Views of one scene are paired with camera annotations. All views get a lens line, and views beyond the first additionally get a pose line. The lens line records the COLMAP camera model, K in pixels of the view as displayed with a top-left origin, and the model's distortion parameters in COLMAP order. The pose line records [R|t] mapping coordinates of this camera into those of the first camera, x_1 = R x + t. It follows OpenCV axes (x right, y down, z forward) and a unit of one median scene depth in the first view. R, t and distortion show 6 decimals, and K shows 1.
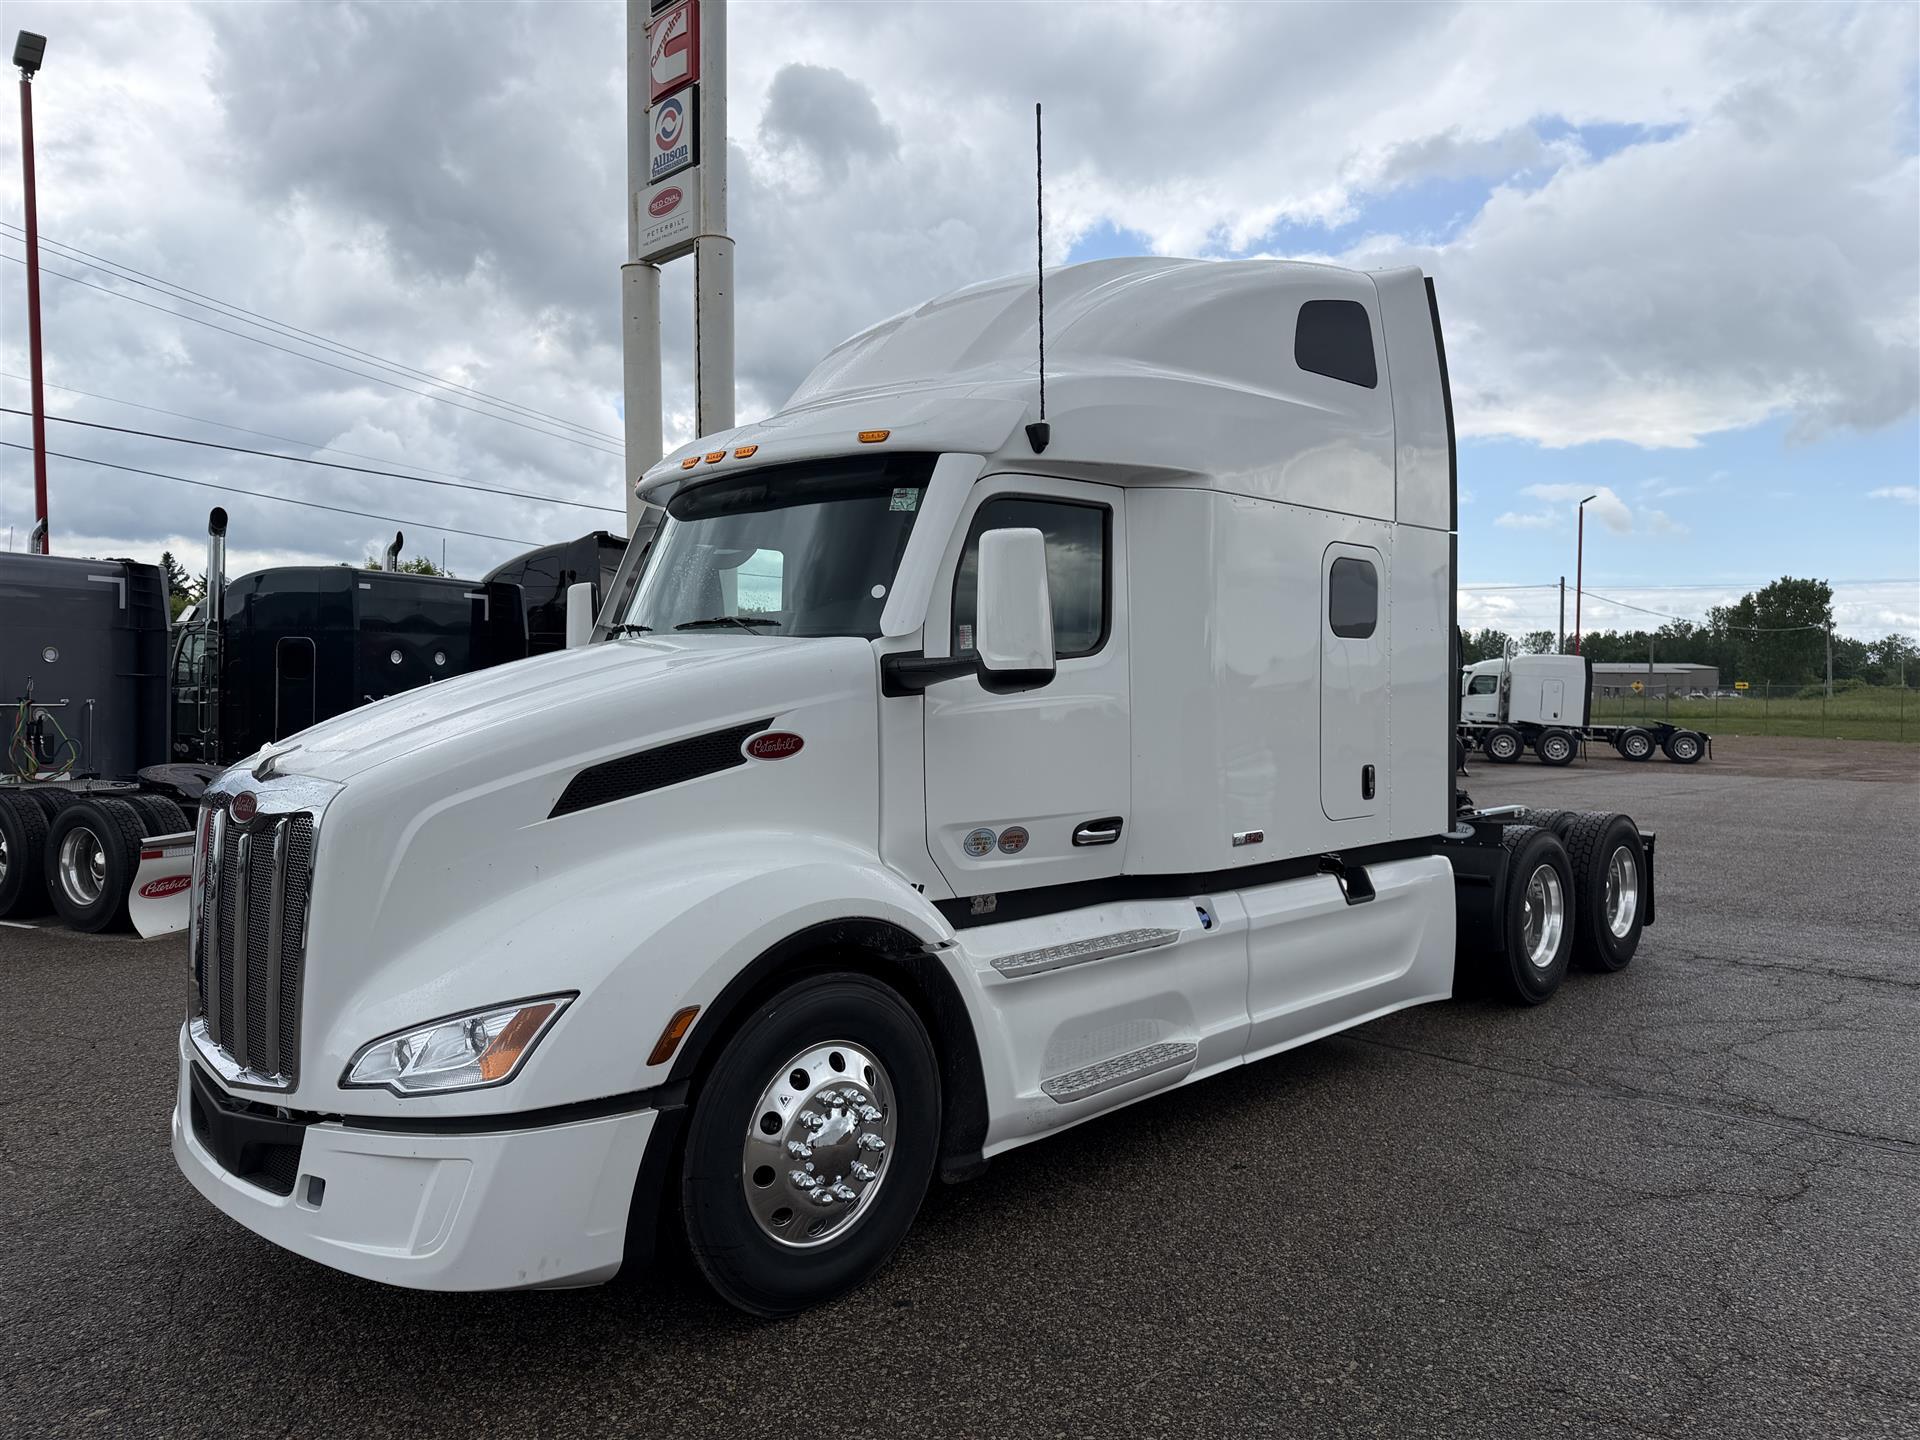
lens RADIAL K [[1237.0, 0, 965.2], [0, 1237.0, 703.3], [0, 0, 1]] dist [0.027080, -0.020309]
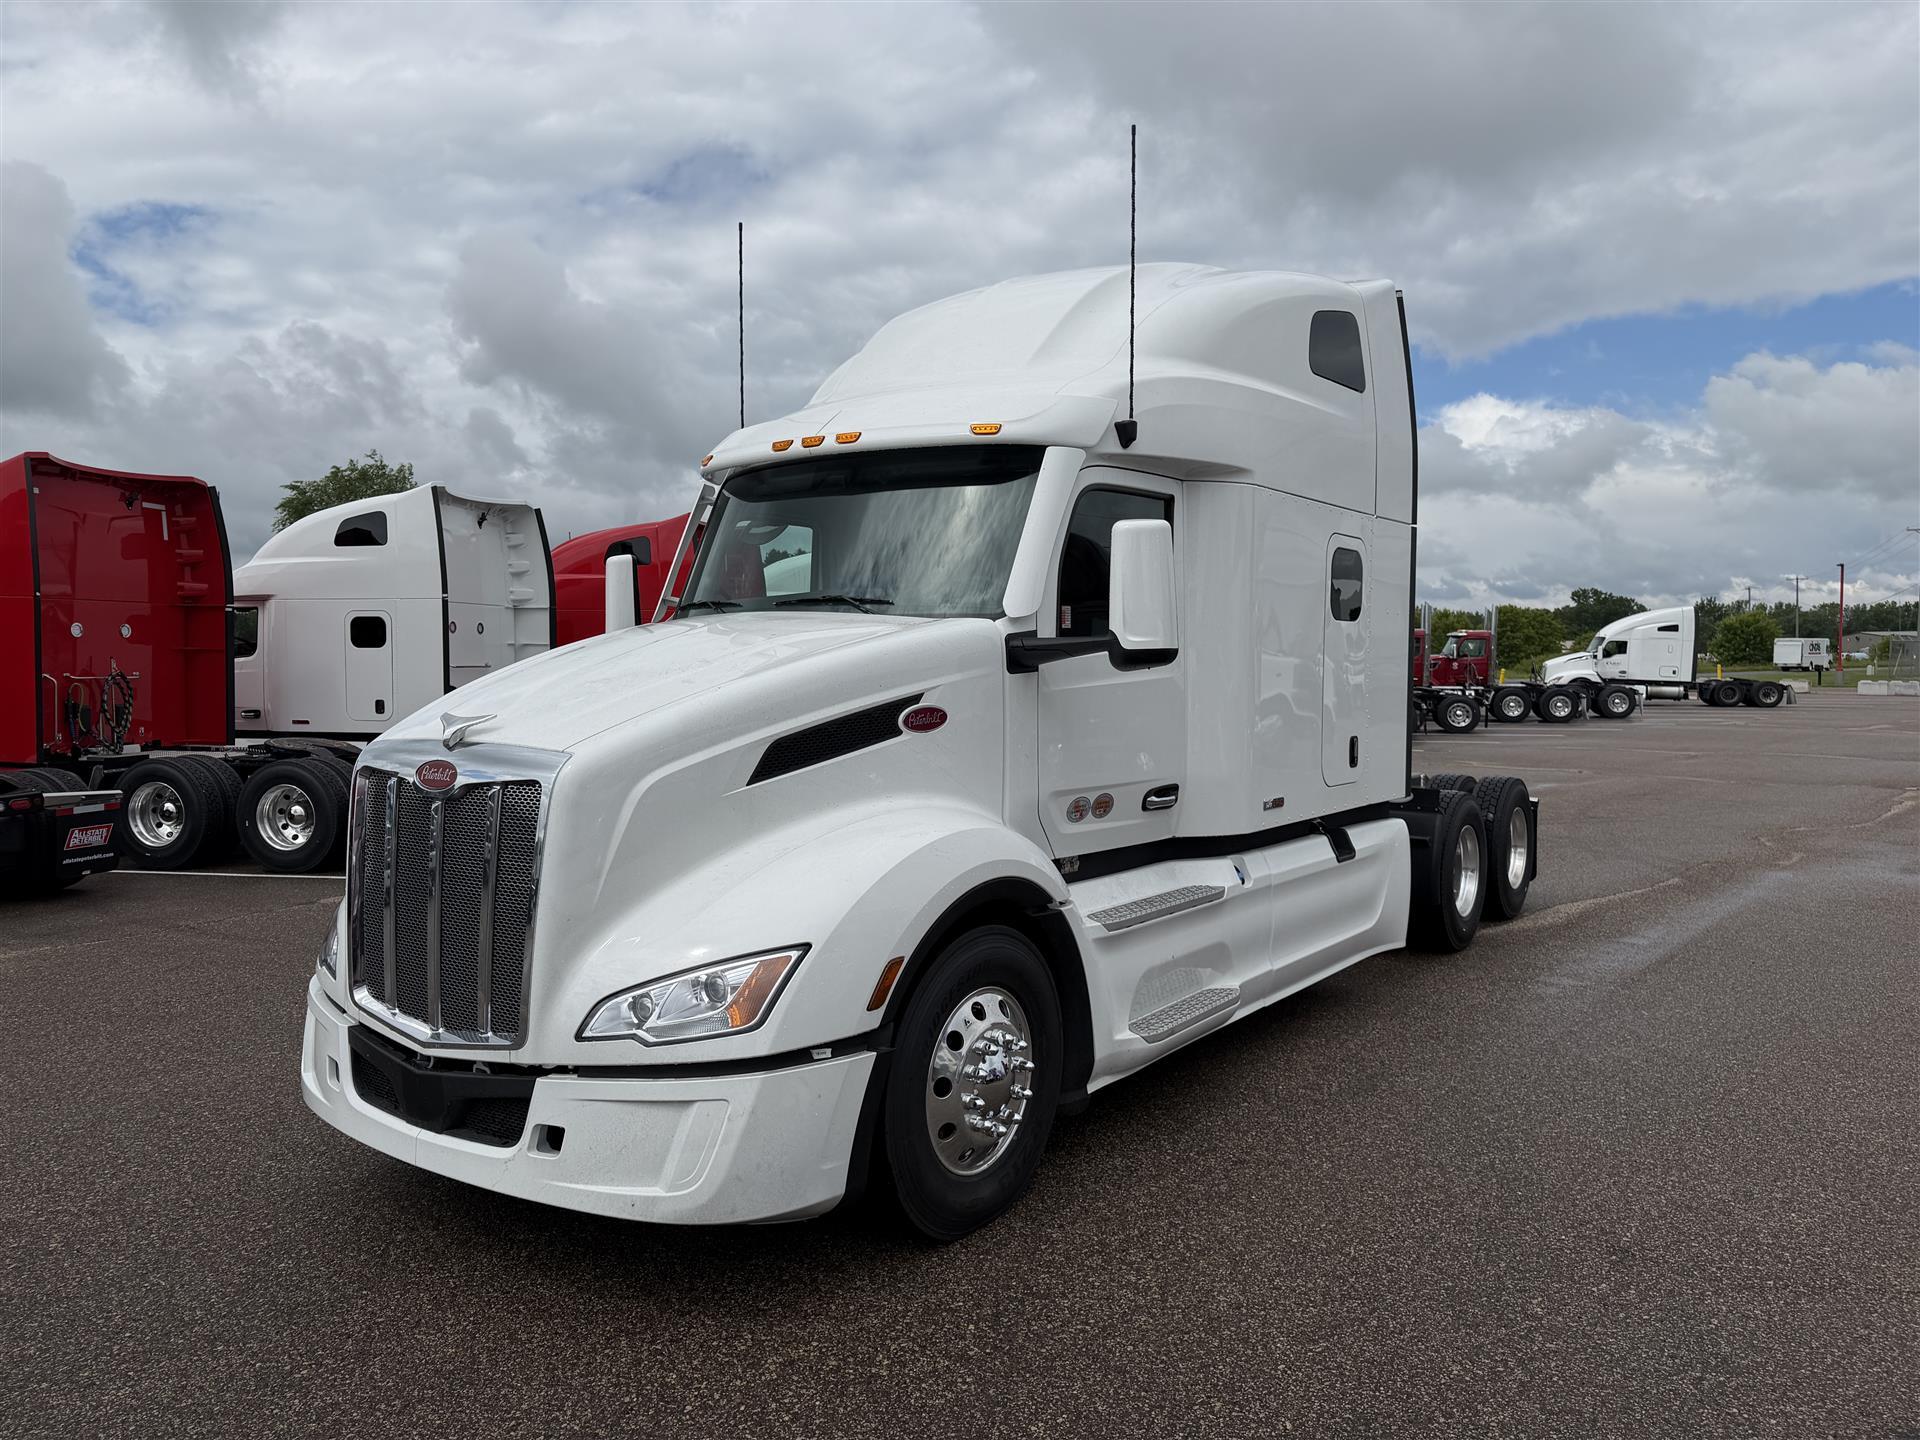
lens RADIAL K [[1237.0, 0, 949.2], [0, 1237.0, 711.0], [0, 0, 1]] dist [0.027080, -0.020309]
pose [[0.990603, 0.003568, 0.136721, -0.261353], [-0.007628, 0.999545, 0.029184, -0.003508], [-0.136555, -0.029953, 0.990180, -0.061658]]
